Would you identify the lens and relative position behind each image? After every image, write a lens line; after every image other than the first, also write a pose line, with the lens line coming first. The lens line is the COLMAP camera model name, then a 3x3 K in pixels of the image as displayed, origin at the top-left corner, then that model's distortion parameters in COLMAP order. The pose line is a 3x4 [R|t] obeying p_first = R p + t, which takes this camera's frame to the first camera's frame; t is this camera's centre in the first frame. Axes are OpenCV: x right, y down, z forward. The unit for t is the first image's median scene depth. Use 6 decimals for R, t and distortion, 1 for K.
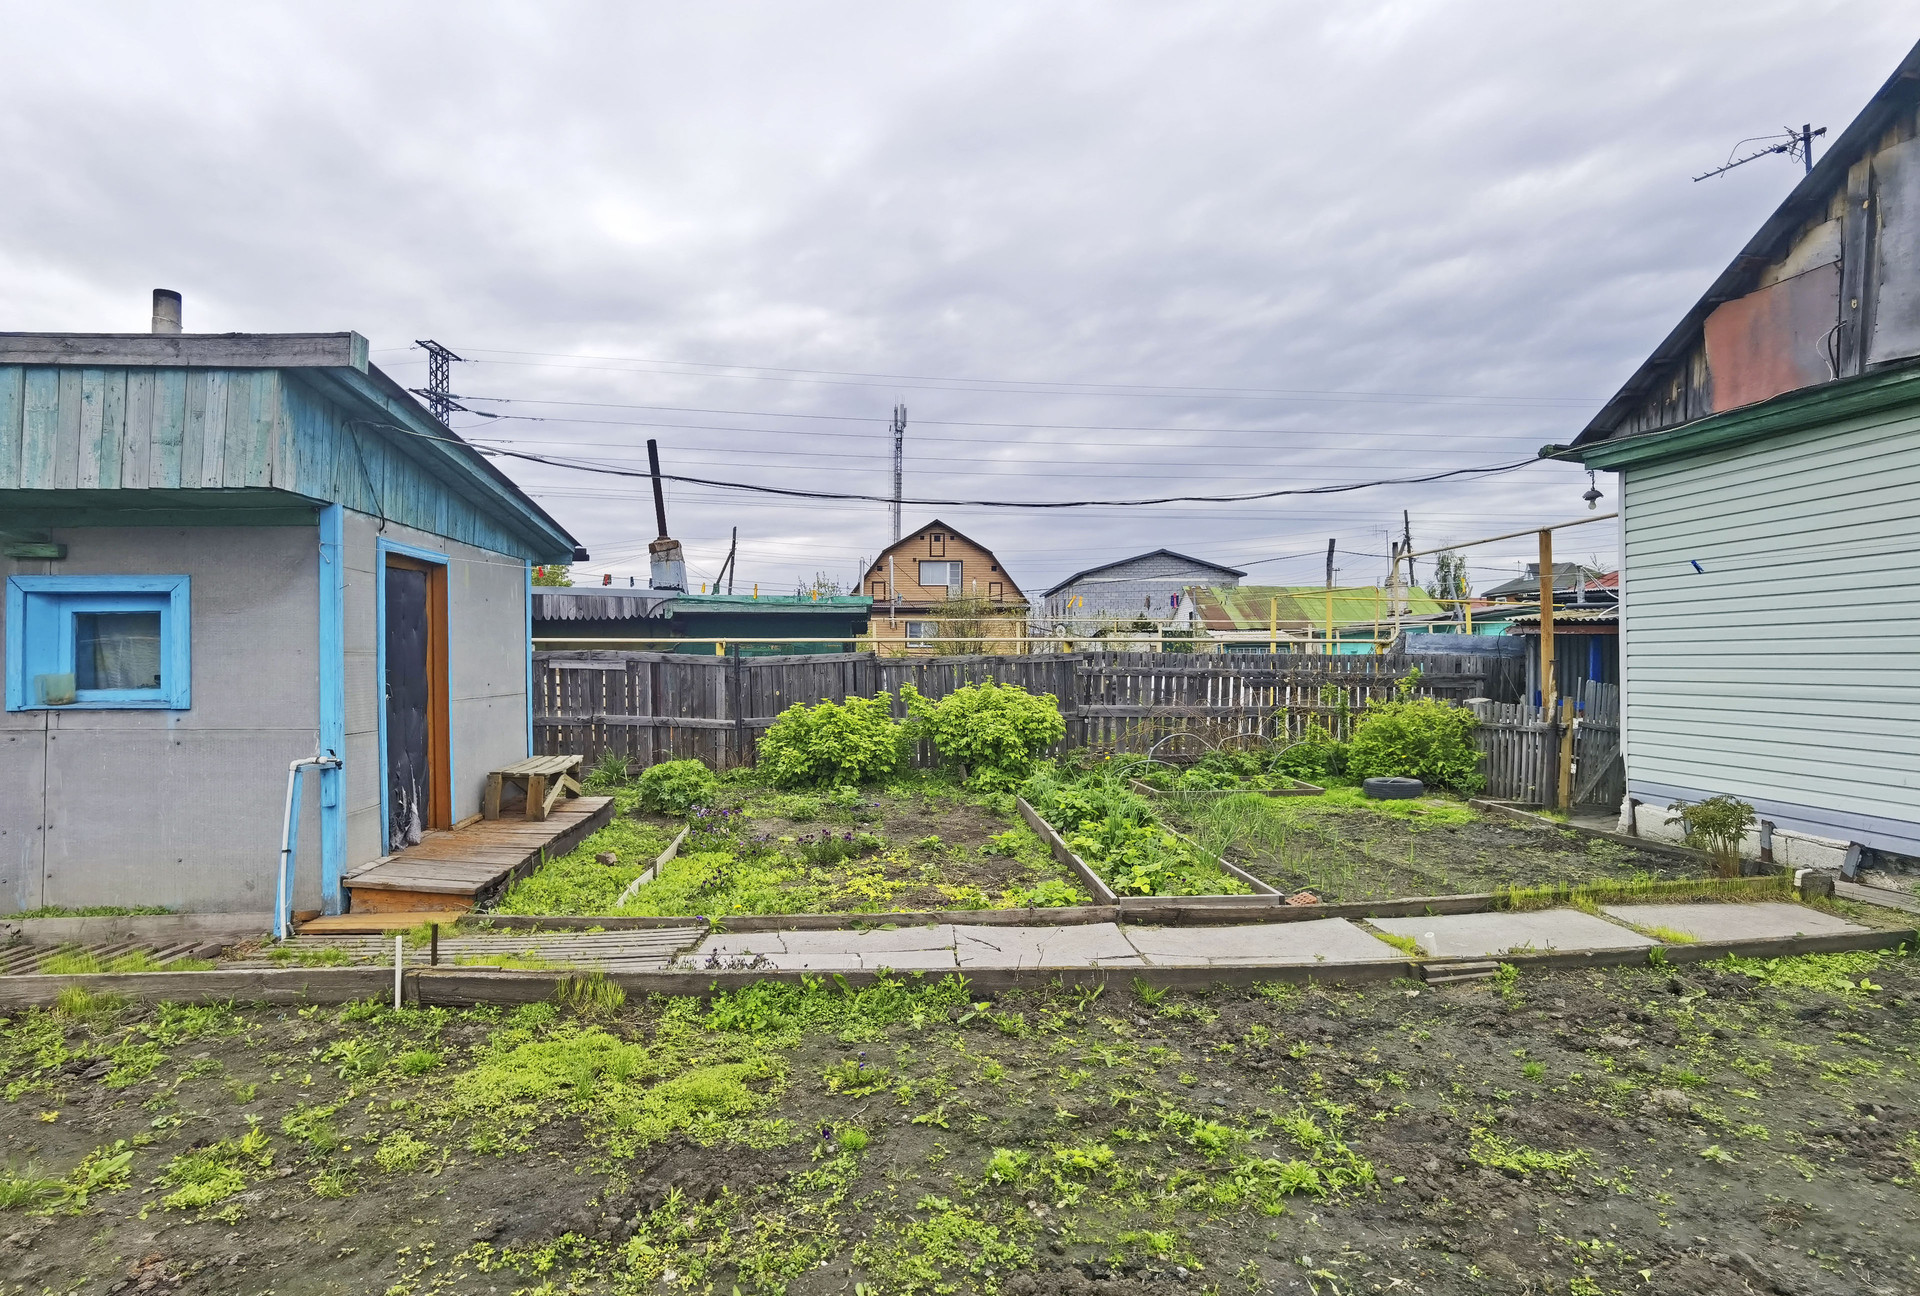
lens RADIAL K [[1056.6, 0, 955.6], [0, 1056.6, 676.4], [0, 0, 1]] dist [-0.084557, 0.068896]
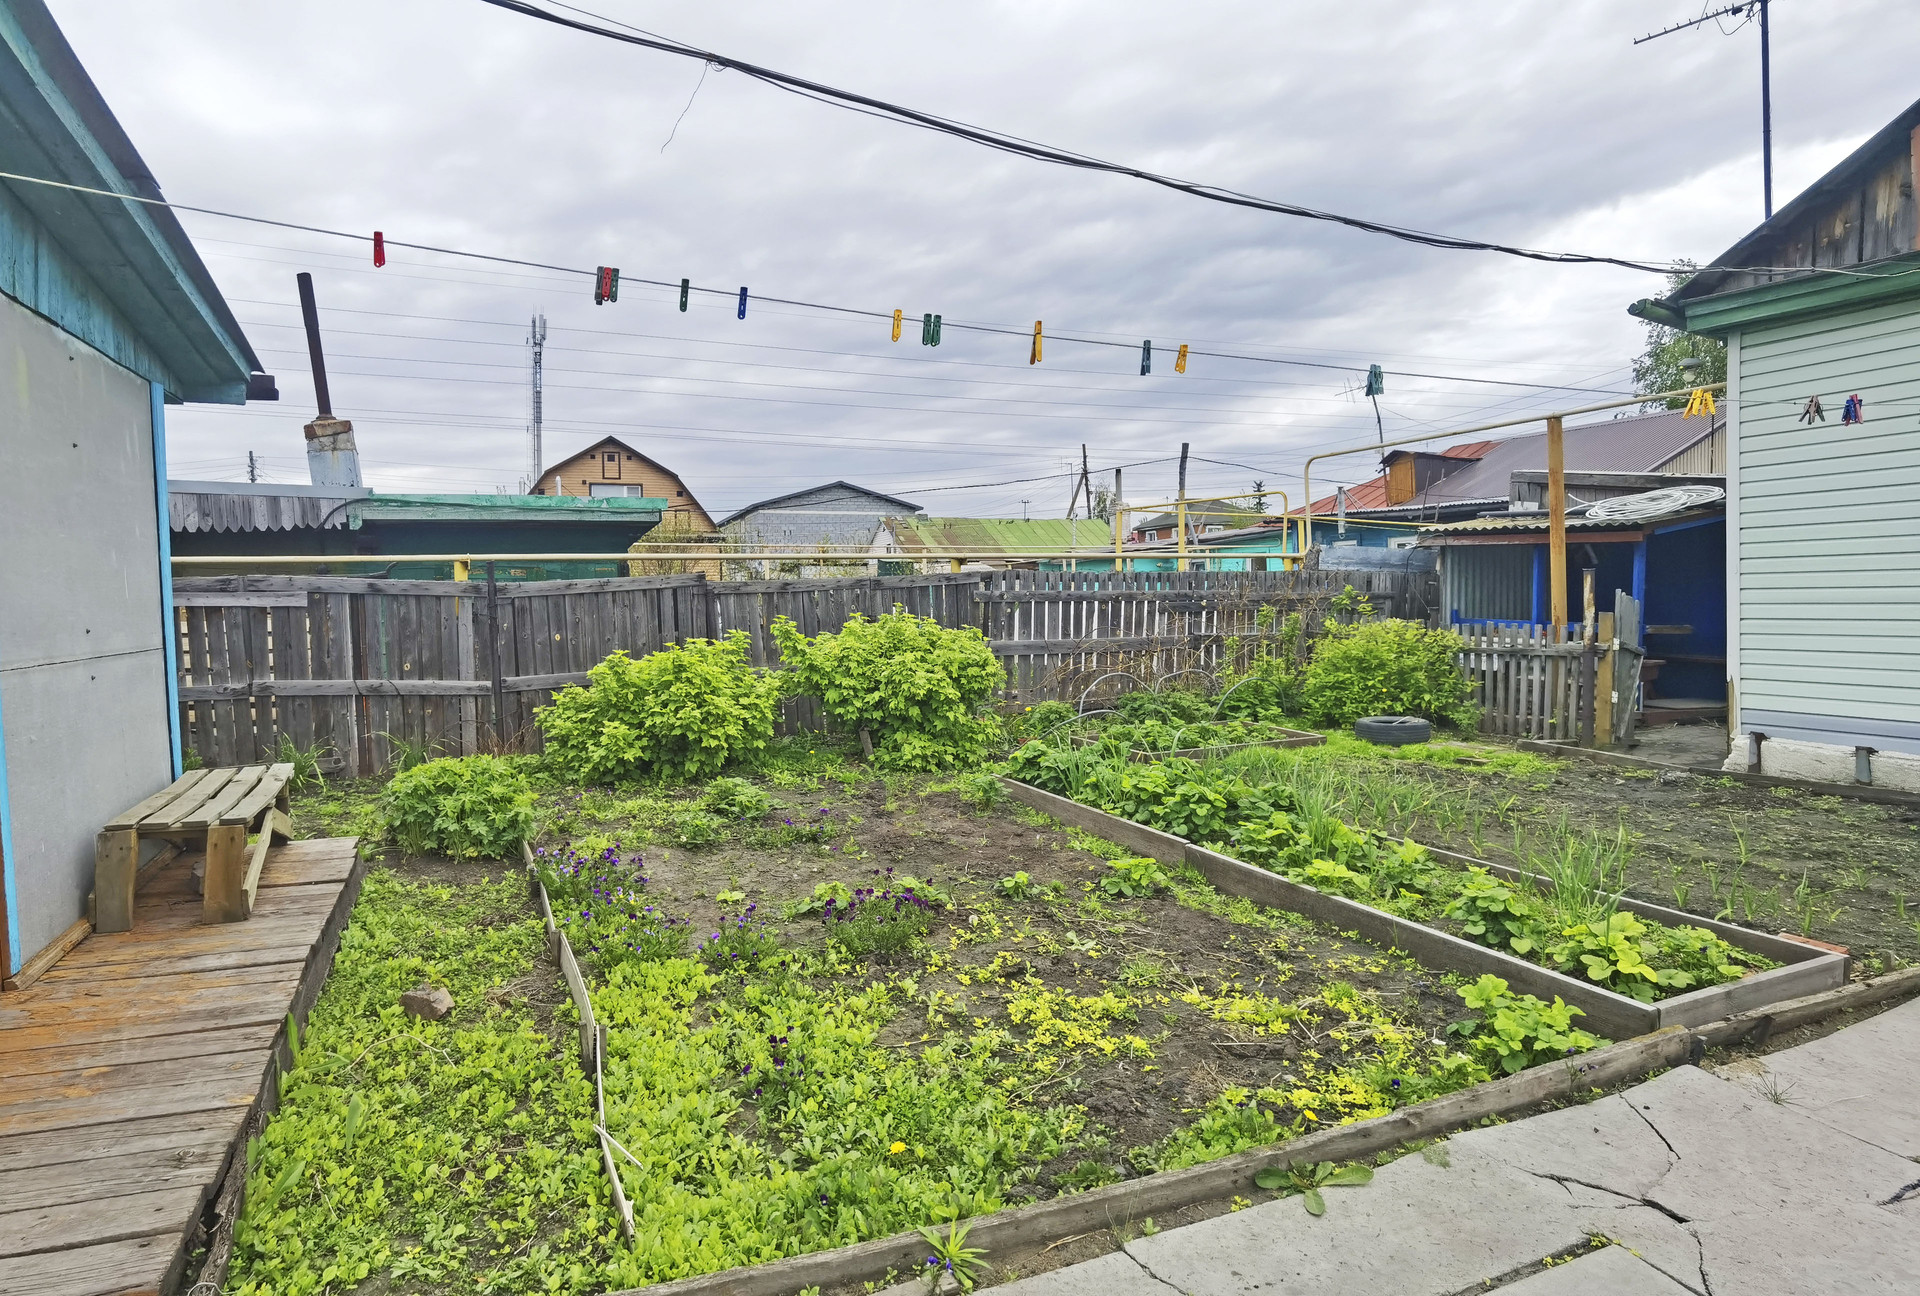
lens RADIAL K [[966.4, 0, 825.0], [0, 966.4, 624.3], [0, 0, 1]] dist [-0.082898, 0.045917]
pose [[0.949632, -0.024925, 0.312373, -0.207550], [0.023031, 0.999687, 0.009753, 0.006071], [-0.312519, -0.002068, 0.949909, 0.391092]]
